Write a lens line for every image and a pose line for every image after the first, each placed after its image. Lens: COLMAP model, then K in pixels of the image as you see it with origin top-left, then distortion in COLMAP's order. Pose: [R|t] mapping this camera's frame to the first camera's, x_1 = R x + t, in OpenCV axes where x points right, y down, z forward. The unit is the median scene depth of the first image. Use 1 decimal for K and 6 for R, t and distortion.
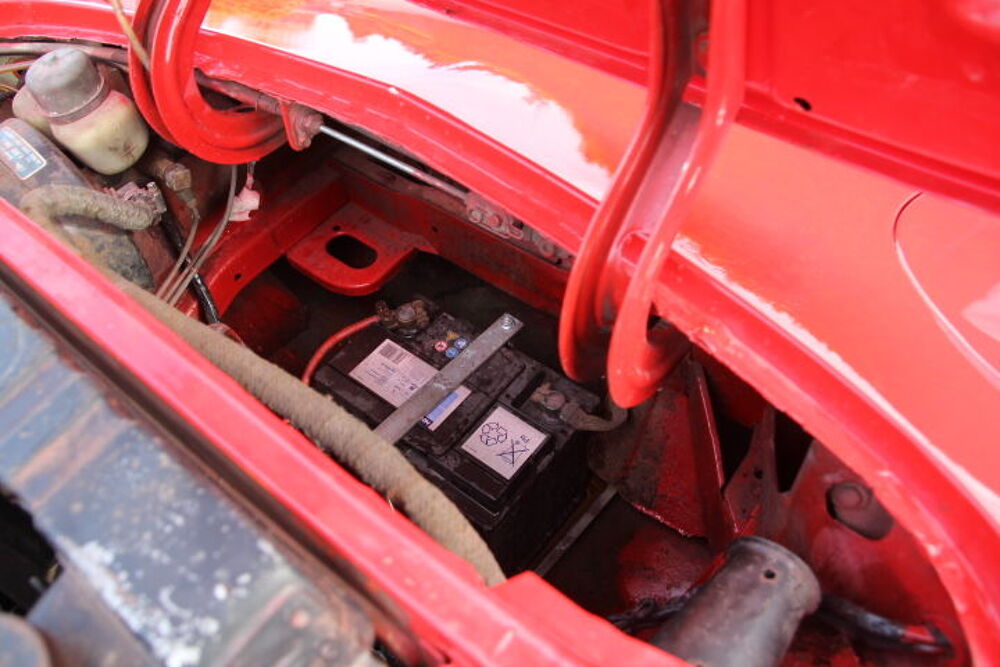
lens RADIAL K [[882.6, 0, 500.0], [0, 882.6, 333.5], [0, 0, 1]] dist [-0.180994, 0.141853]
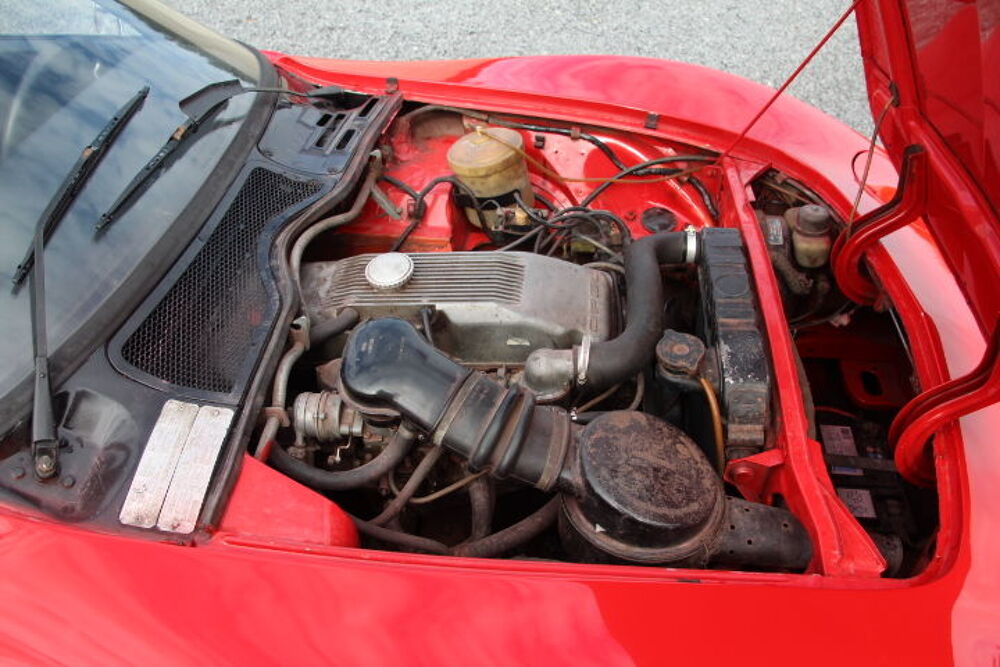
lens RADIAL K [[839.8, 0, 500.0], [0, 839.8, 333.5], [0, 0, 1]] dist [-0.199535, 0.132469]
pose [[0.553324, 0.610309, -0.566882, 0.391161], [-0.676512, 0.726318, 0.121628, 0.196542], [0.485967, 0.316203, 0.814771, -0.980055]]
